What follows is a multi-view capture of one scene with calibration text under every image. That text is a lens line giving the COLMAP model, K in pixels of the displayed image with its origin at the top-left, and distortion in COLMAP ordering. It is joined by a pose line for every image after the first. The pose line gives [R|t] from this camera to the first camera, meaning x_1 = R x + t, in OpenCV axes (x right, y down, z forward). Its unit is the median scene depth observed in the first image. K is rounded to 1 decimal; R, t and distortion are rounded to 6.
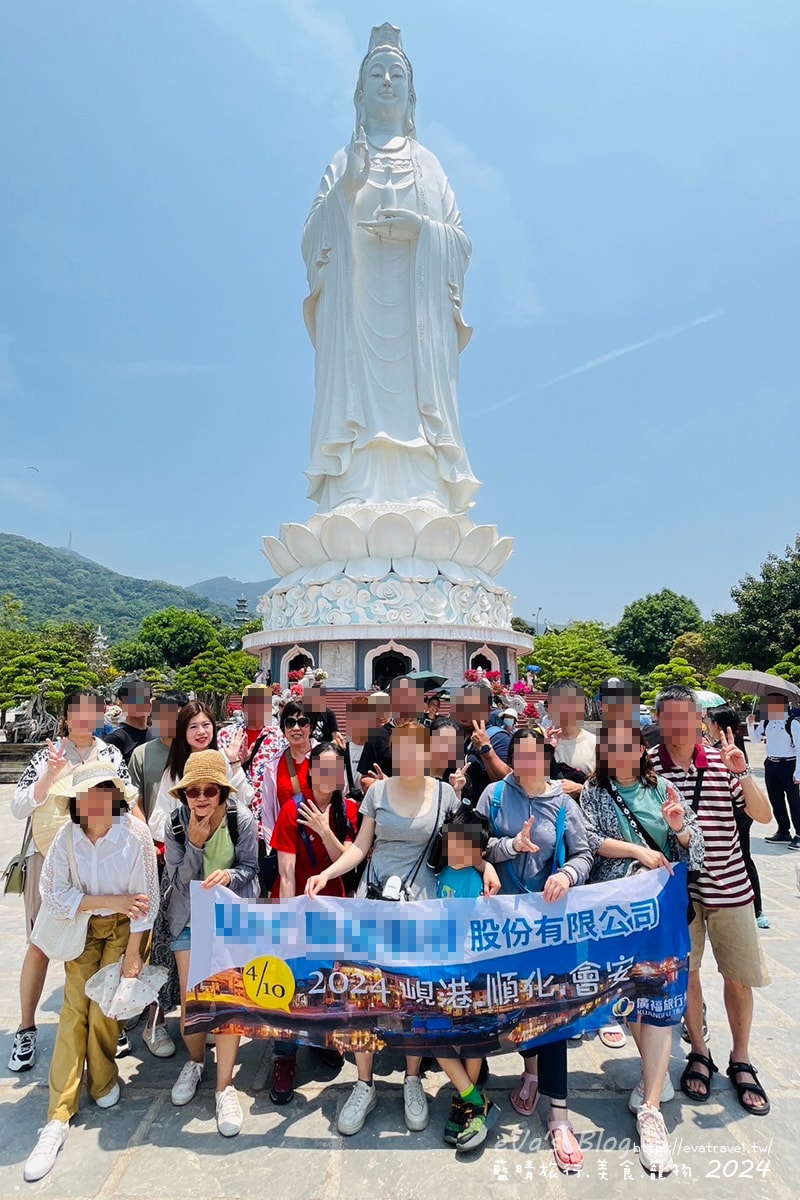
lens RADIAL K [[589.9, 0, 382.0], [0, 589.9, 594.4], [0, 0, 1]] dist [-0.001079, -0.001101]
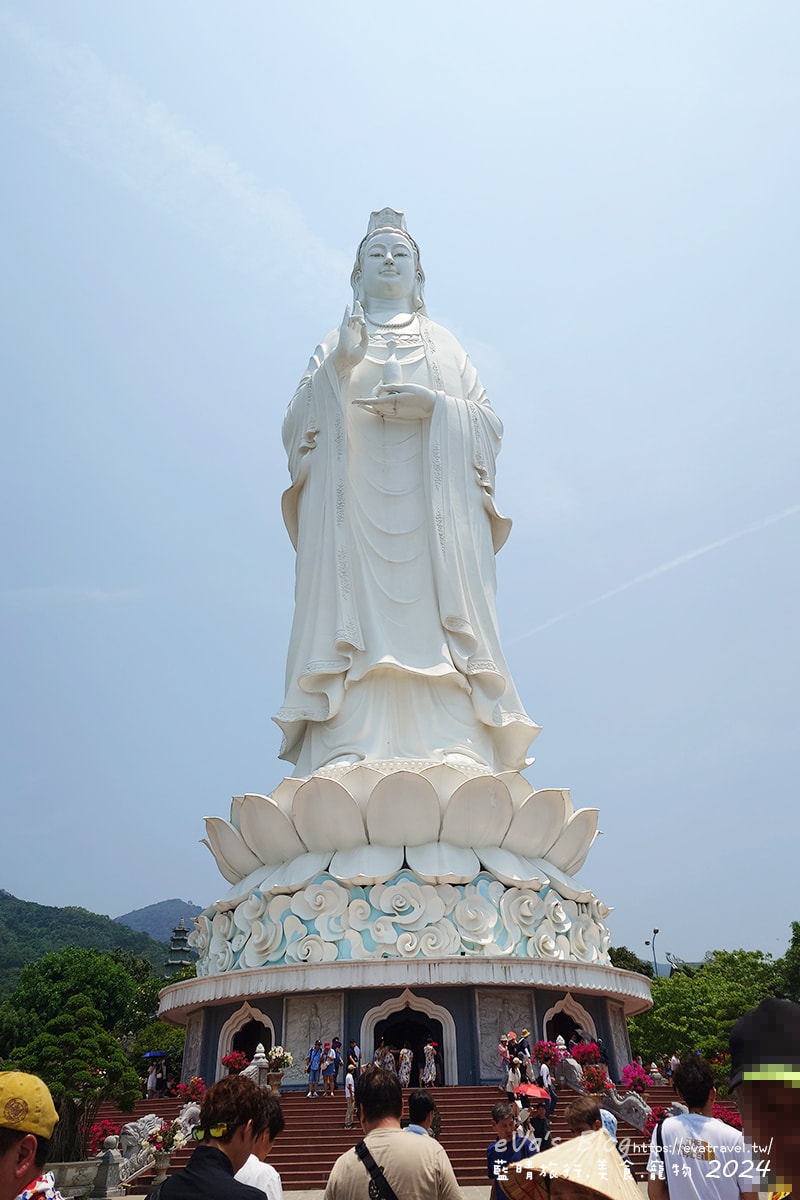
lens RADIAL K [[833.3, 0, 400.0], [0, 833.3, 600.0], [0, 0, 1]] dist [0.005751, -0.004887]
pose [[0.999576, -0.028227, -0.007087, 0.020920], [0.023769, 0.932314, -0.360869, 0.012664], [0.016794, 0.360547, 0.932590, 0.070259]]
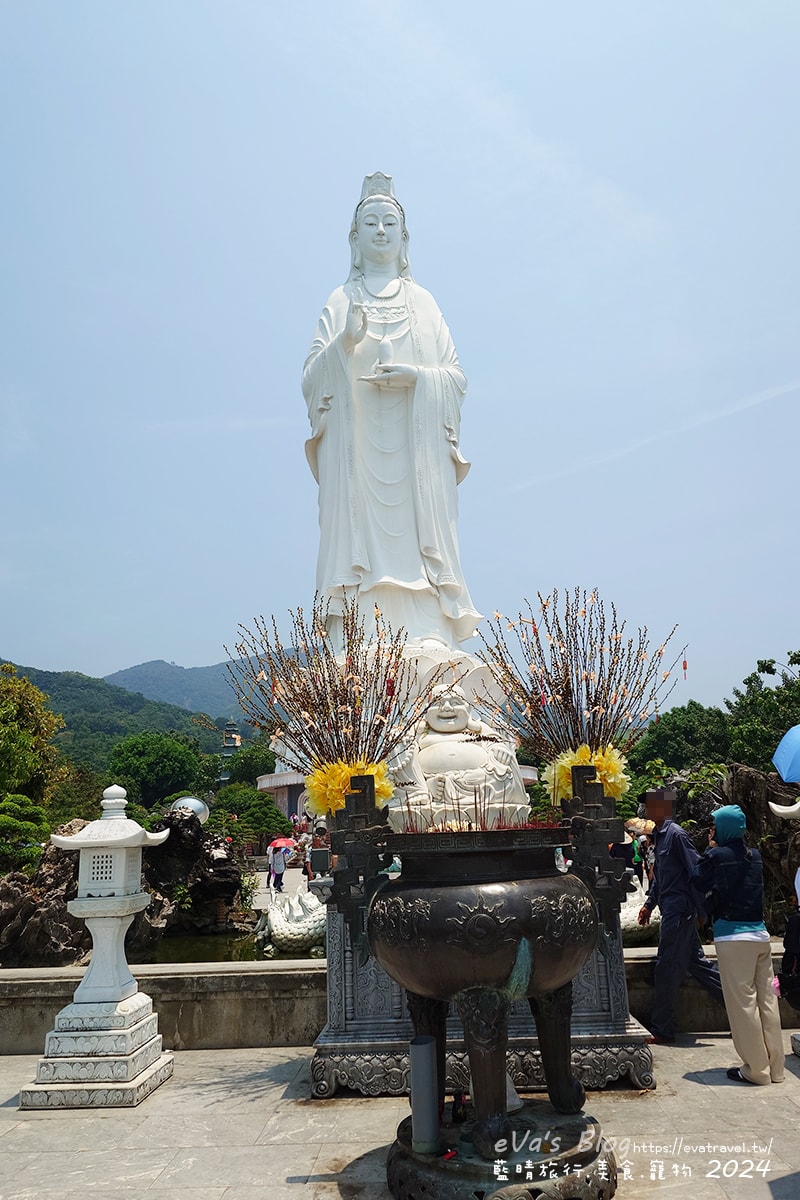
lens RADIAL K [[861.0, 0, 404.8], [0, 861.0, 596.4], [0, 0, 1]] dist [0.002824, -0.000830]
pose [[0.999248, -0.027940, 0.026869, -0.008411], [0.030198, 0.995689, -0.087698, -0.095776], [-0.024303, 0.088444, 0.995785, -0.508604]]
